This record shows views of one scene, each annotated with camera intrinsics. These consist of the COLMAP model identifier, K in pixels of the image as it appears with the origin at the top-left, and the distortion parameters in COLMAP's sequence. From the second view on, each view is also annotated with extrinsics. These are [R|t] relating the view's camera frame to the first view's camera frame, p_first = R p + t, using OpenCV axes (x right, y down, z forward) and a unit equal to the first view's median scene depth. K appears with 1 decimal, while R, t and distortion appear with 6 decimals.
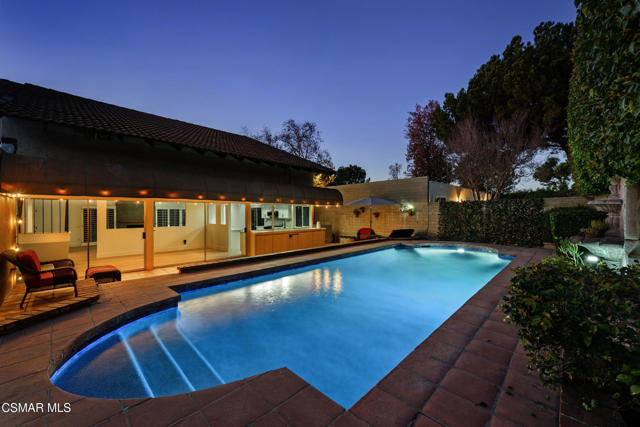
lens RADIAL K [[253.1, 0, 318.4], [0, 253.1, 215.4], [0, 0, 1]] dist [0.013615, -0.000858]
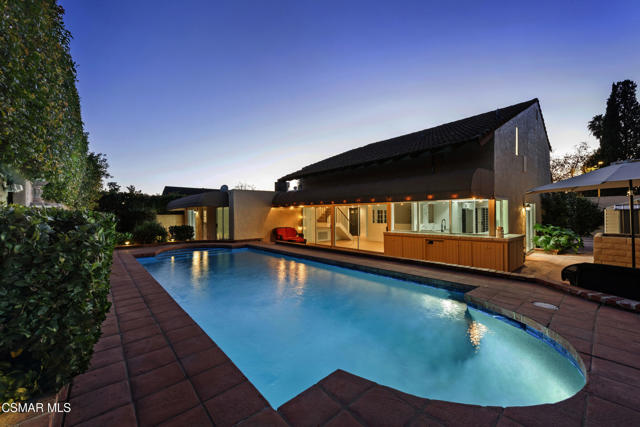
lens RADIAL K [[253.1, 0, 319.0], [0, 253.1, 213.2], [0, 0, 1]] dist [0.013615, -0.000858]
pose [[-0.068035, 0.000136, -0.997683, 0.861273], [0.002771, 0.999996, -0.000053, -0.008903], [0.997679, -0.002768, -0.068035, 0.885181]]
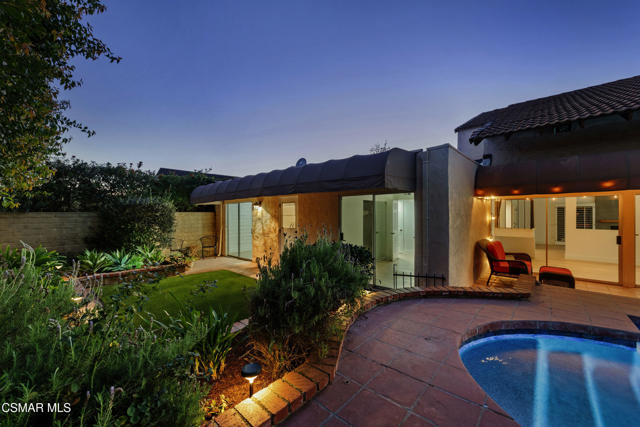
lens RADIAL K [[253.1, 0, 320.8], [0, 253.1, 210.9], [0, 0, 1]] dist [0.013615, -0.000858]
pose [[0.042067, -0.006047, -0.999097, 0.074135], [-0.003820, 0.999973, -0.006214, -0.001160], [0.999108, 0.004078, 0.042042, 0.097542]]
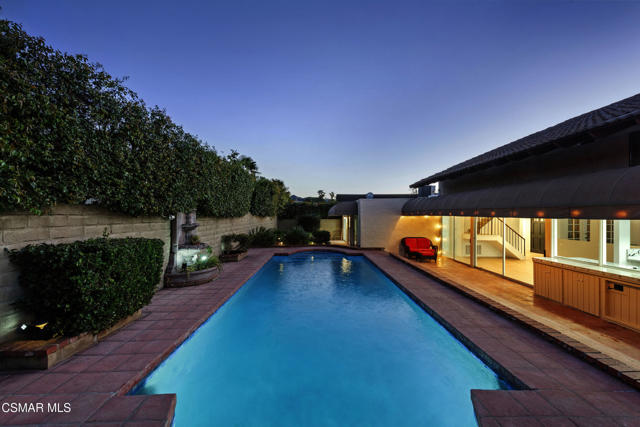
lens RADIAL K [[253.1, 0, 321.1], [0, 253.1, 214.1], [0, 0, 1]] dist [0.013615, -0.000858]
pose [[-0.701763, 0.001823, -0.712409, 0.720057], [-0.001914, 0.999988, 0.004444, -0.058616], [0.712408, 0.004482, -0.701751, 1.177332]]
